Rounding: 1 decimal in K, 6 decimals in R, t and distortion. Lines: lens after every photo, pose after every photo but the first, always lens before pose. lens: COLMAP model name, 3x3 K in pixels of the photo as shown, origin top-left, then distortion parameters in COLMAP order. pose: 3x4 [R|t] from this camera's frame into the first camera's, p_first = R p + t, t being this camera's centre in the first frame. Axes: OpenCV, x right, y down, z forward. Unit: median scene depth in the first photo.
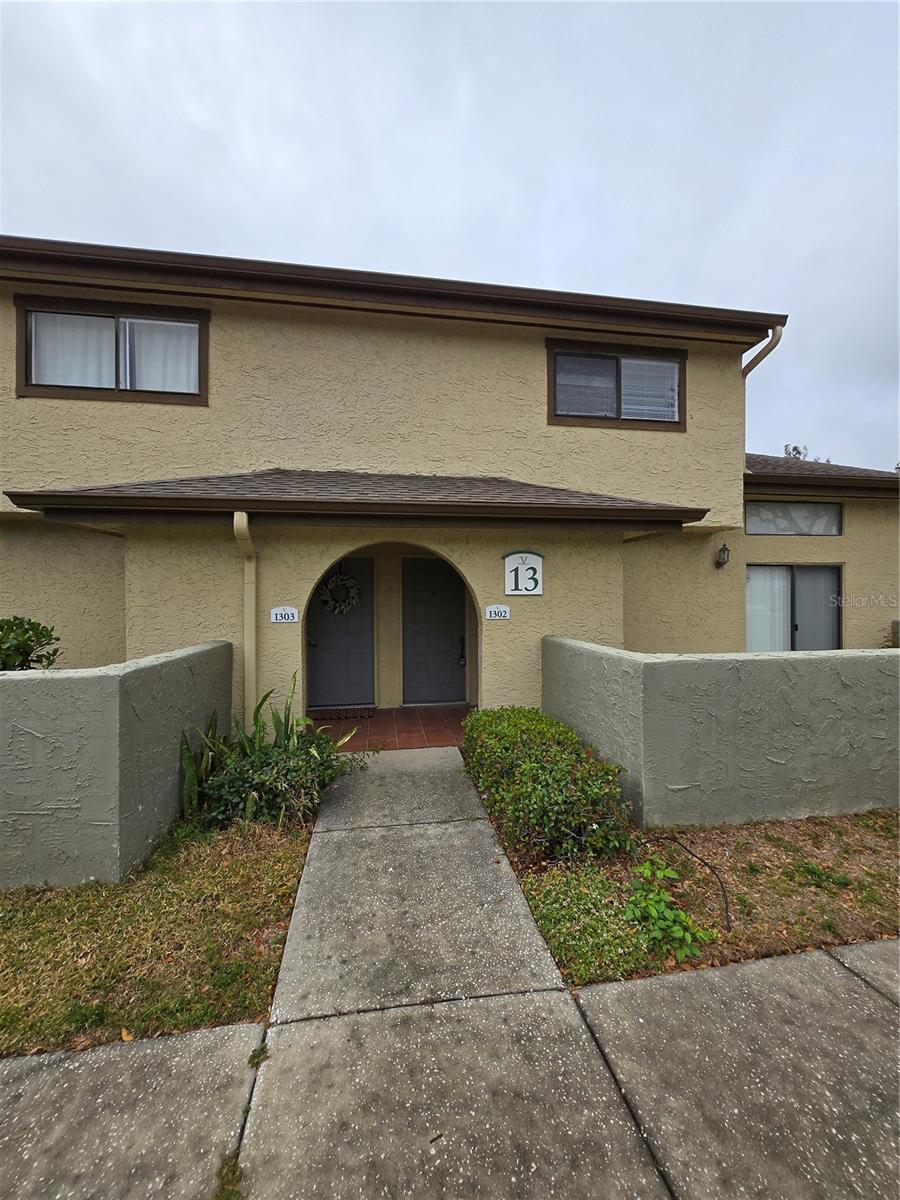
lens RADIAL K [[469.6, 0, 452.2], [0, 469.6, 600.8], [0, 0, 1]] dist [0.000597, -0.000494]
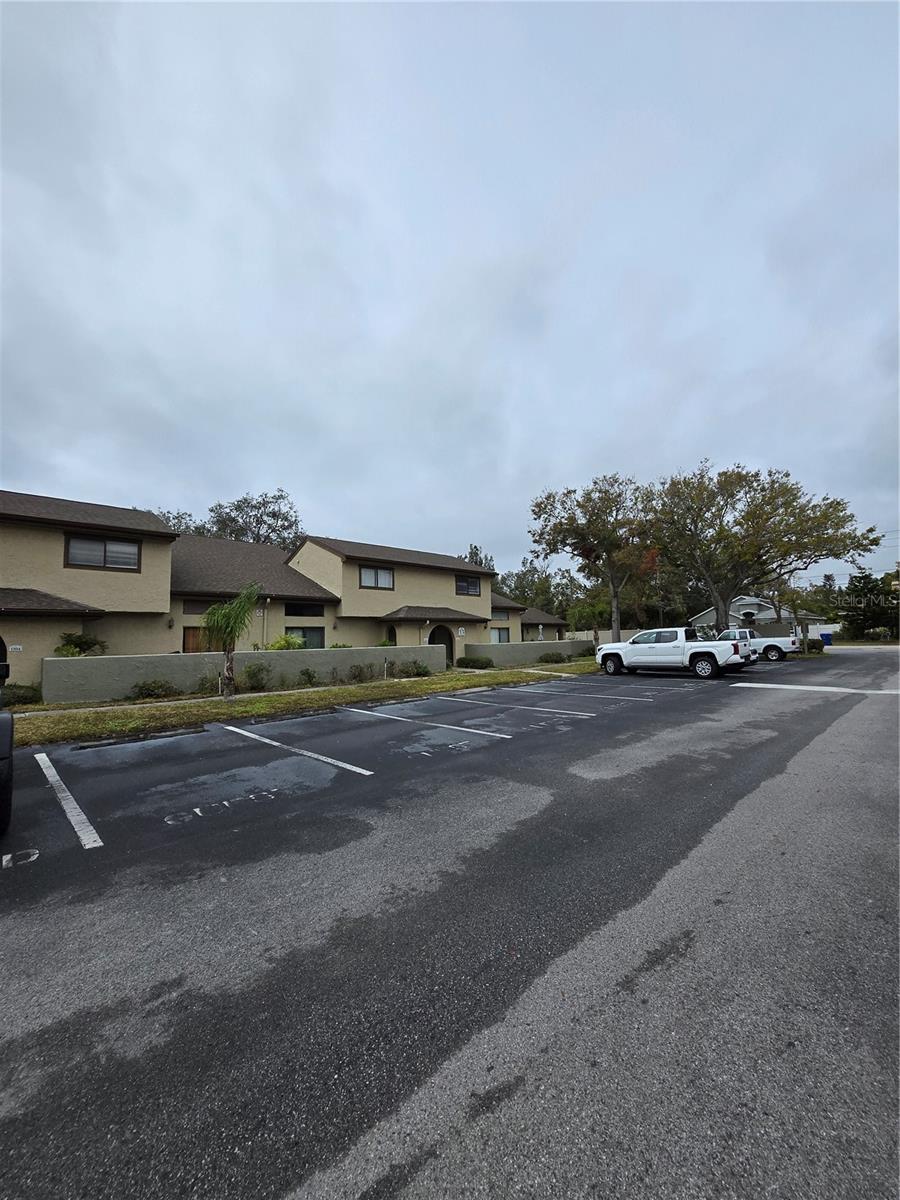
lens RADIAL K [[469.6, 0, 452.2], [0, 469.6, 600.8], [0, 0, 1]] dist [0.000597, -0.000494]
pose [[0.821881, 0.028990, 0.568921, -2.477752], [0.019016, 0.996751, -0.078263, 0.006688], [-0.569342, 0.075141, 0.818660, -2.711679]]
